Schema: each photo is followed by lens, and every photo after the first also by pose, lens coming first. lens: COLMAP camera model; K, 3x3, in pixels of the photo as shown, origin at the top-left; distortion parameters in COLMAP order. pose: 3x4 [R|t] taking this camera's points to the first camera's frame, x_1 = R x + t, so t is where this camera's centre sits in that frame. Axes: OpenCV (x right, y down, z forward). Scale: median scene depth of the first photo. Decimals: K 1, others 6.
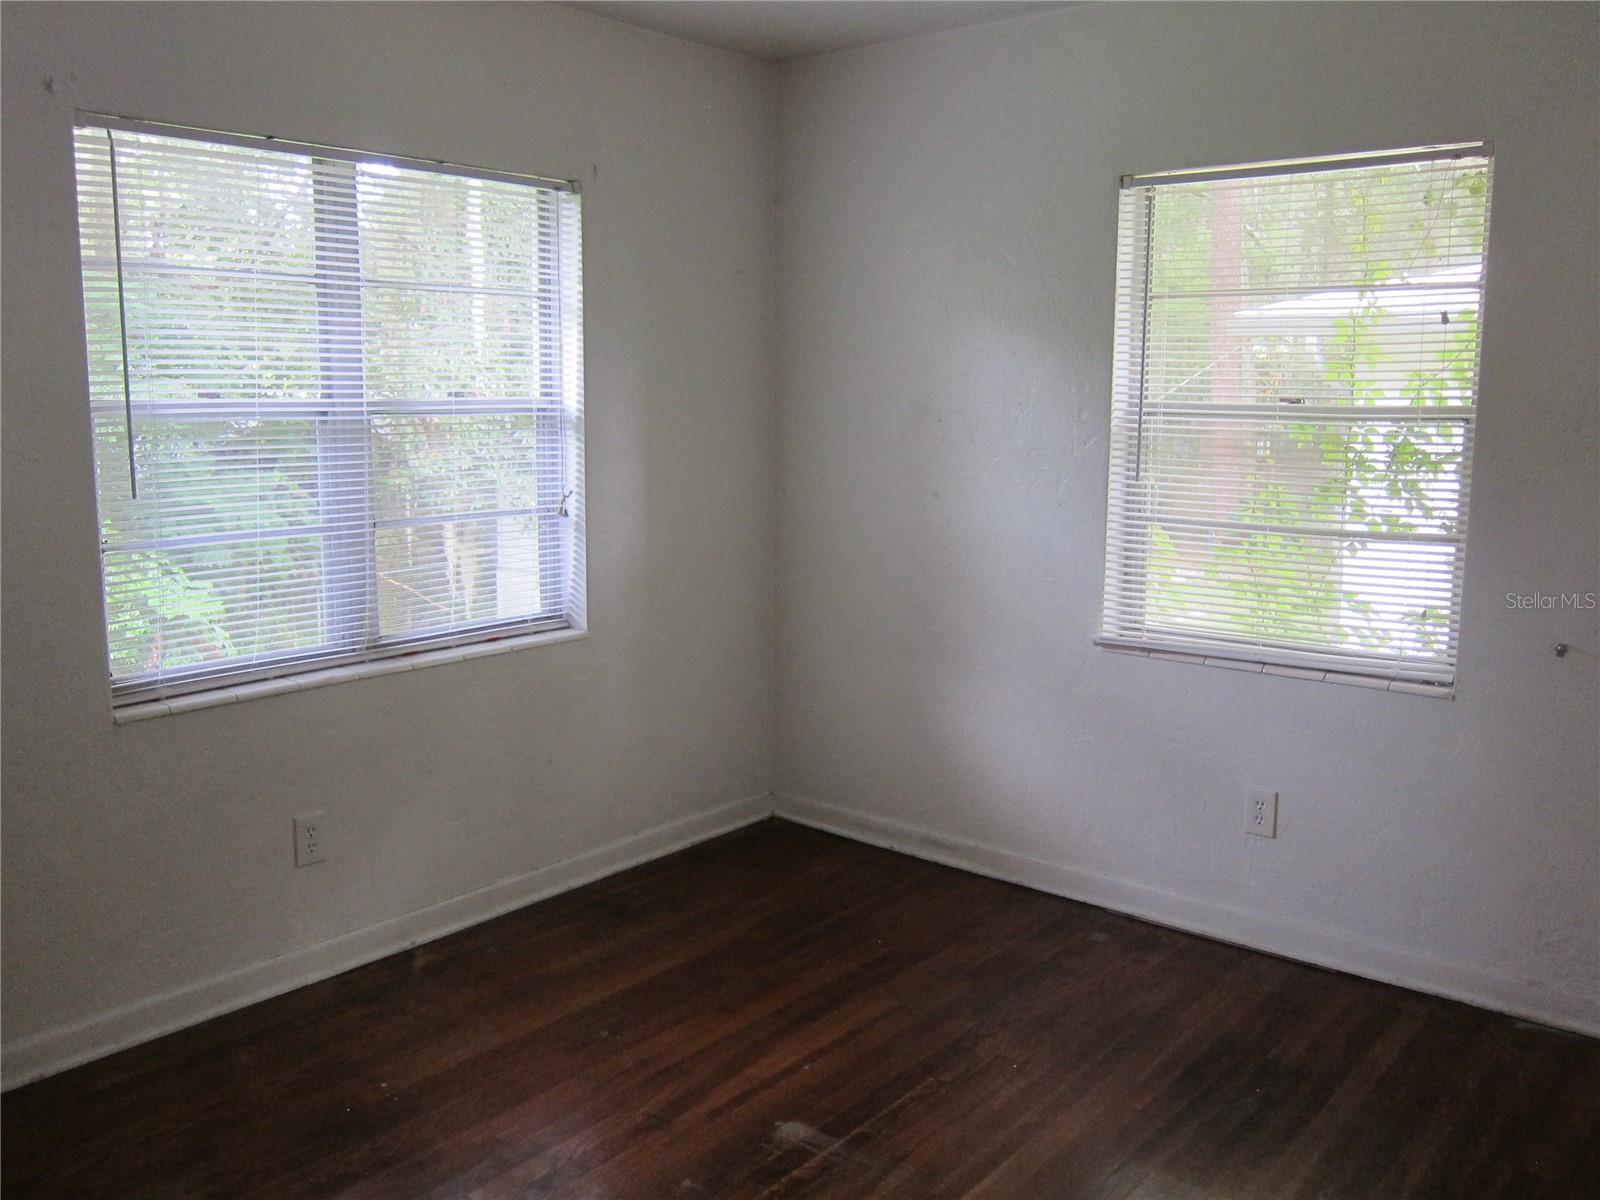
lens RADIAL K [[1330.5, 0, 800.0], [0, 1330.5, 600.0], [0, 0, 1]] dist [-0.054210, 0.010744]
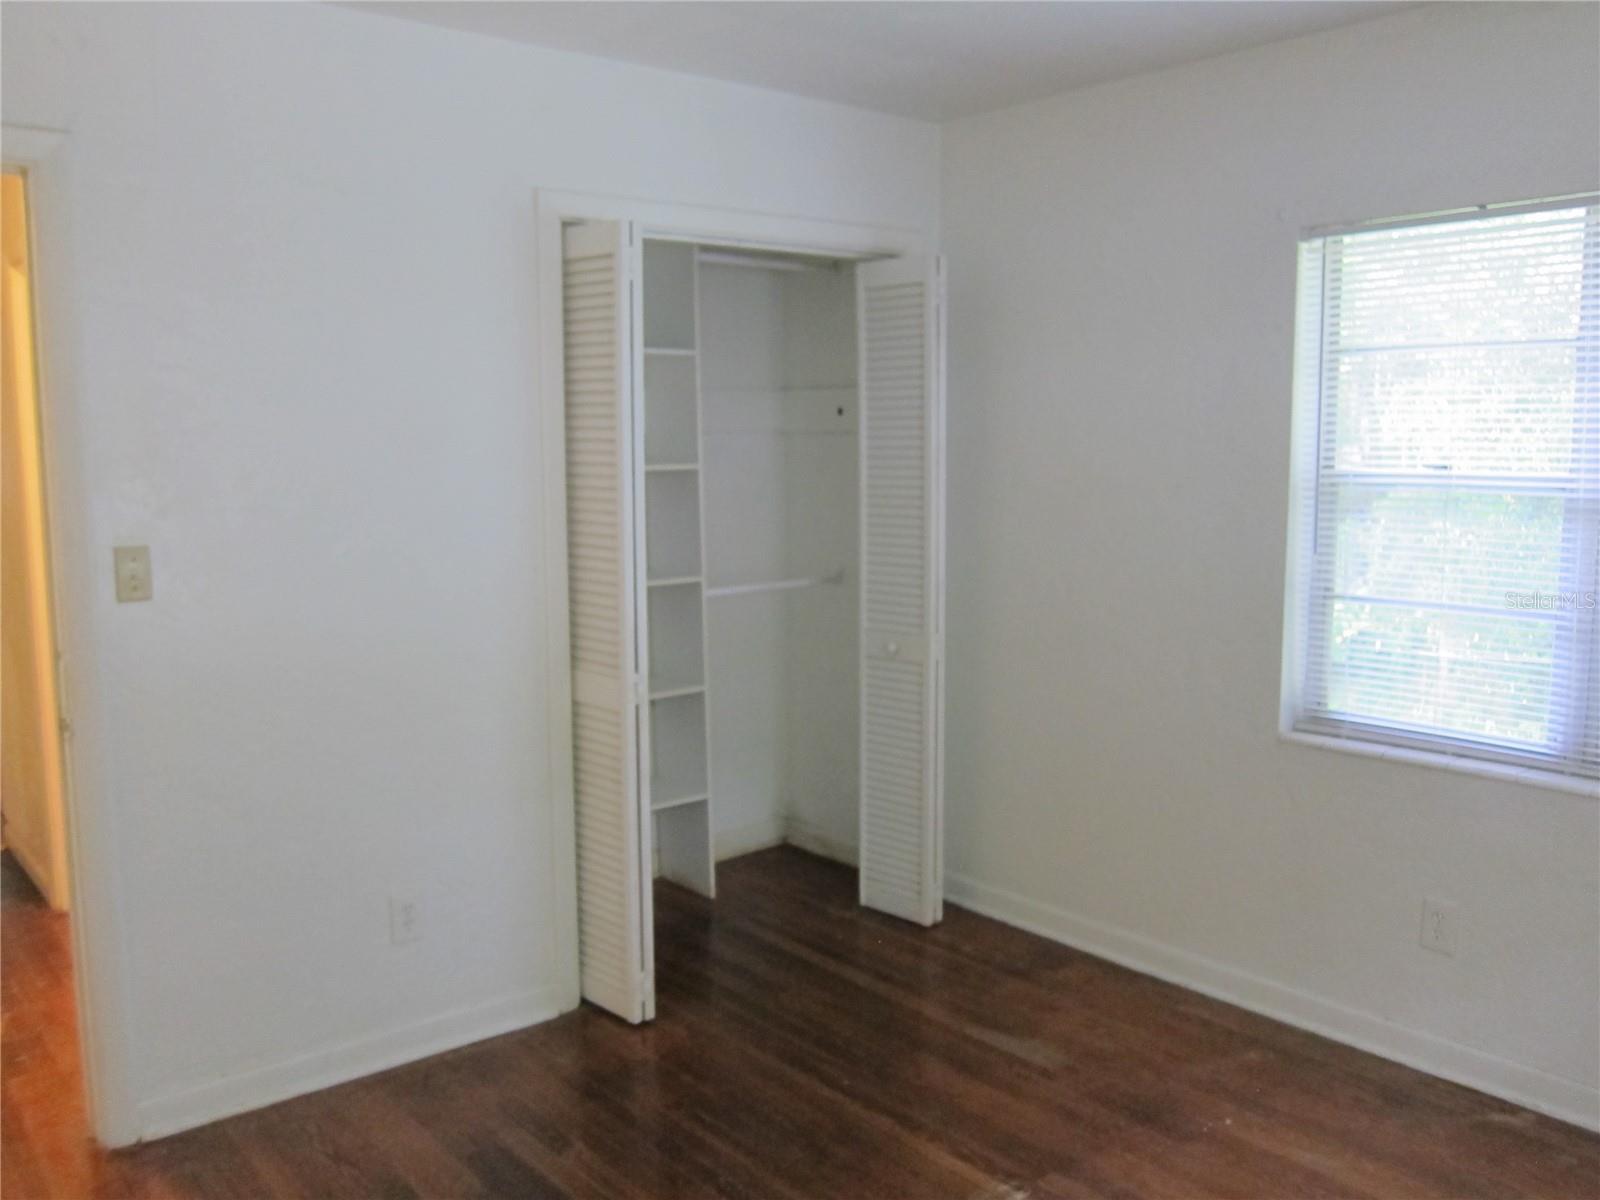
lens RADIAL K [[1382.6, 0, 800.0], [0, 1382.6, 600.0], [0, 0, 1]] dist [-0.004714, -0.000008]
pose [[-0.187395, 0.113320, -0.975726, 0.686239], [-0.144695, 0.979303, 0.141525, -0.129257], [0.971569, 0.167704, -0.167119, 0.687768]]
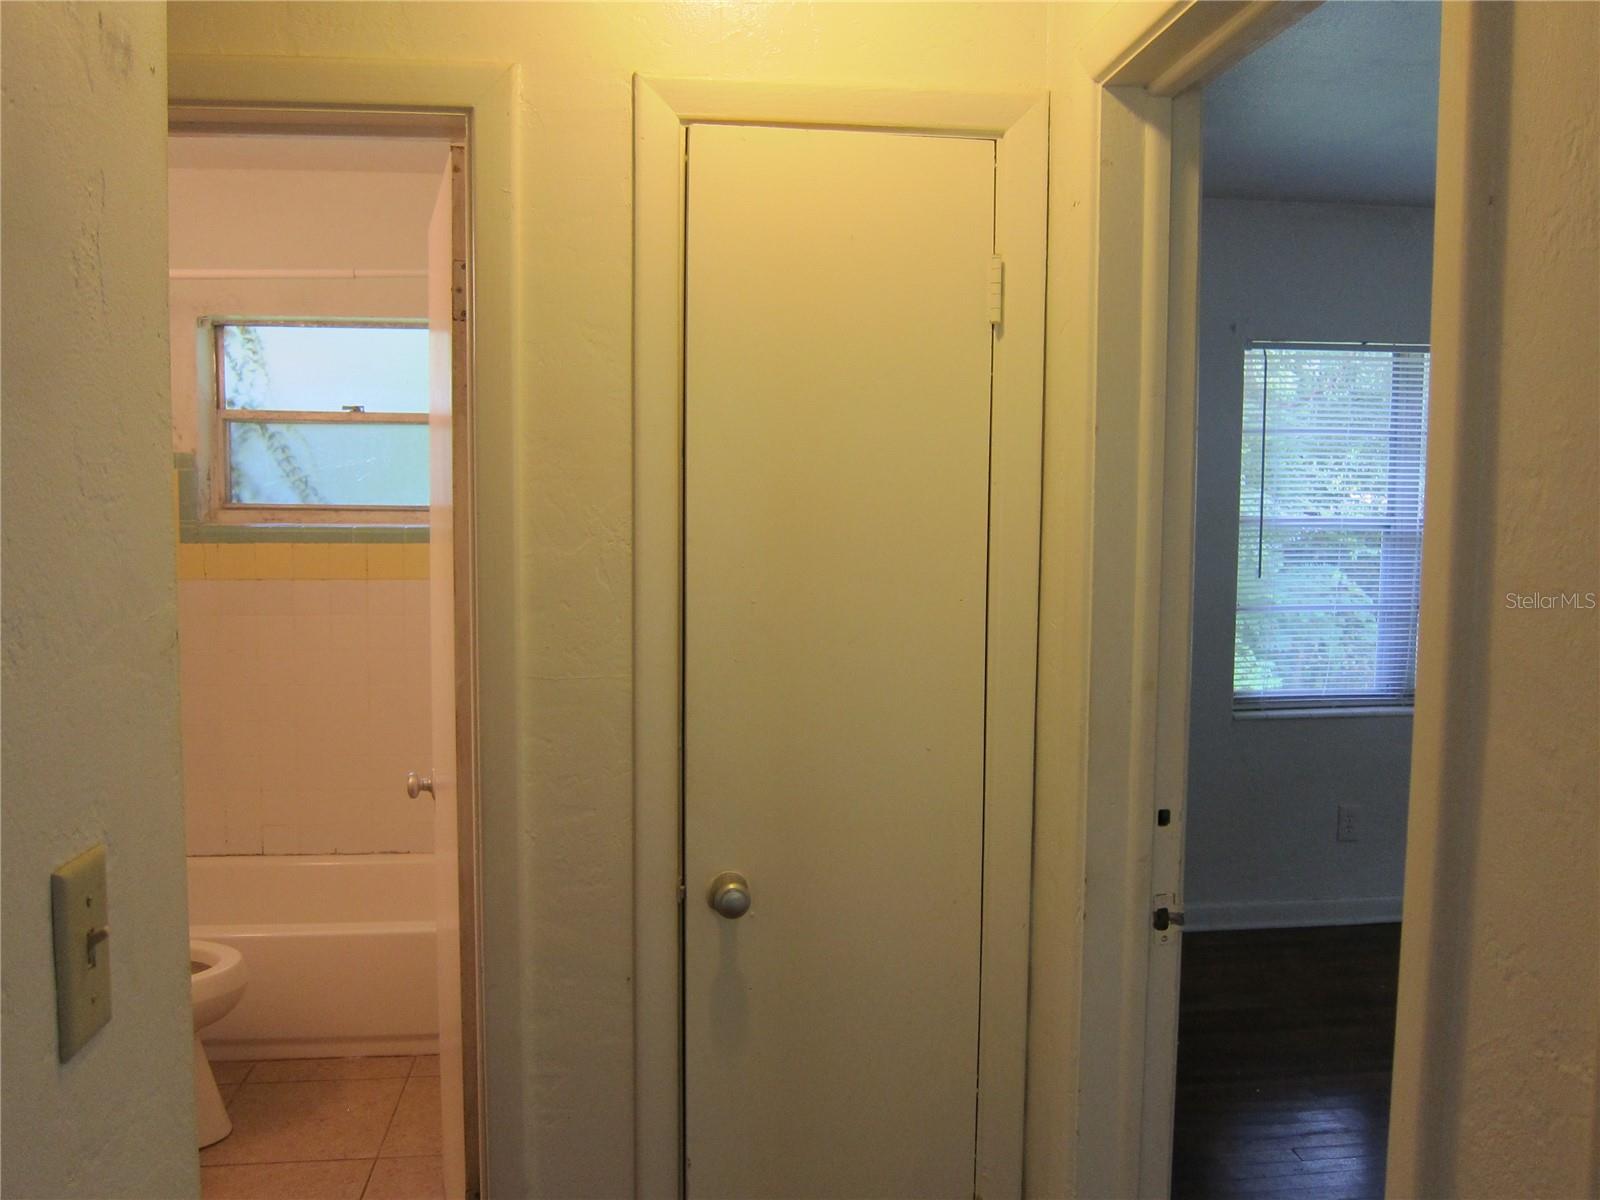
lens RADIAL K [[1330.5, 0, 800.0], [0, 1330.5, 600.0], [0, 0, 1]] dist [-0.054210, 0.010744]
pose [[0.724368, 0.056520, -0.687092, 0.164789], [-0.109150, 0.993466, -0.033350, 0.055358], [0.680718, 0.099154, 0.725804, -0.466883]]
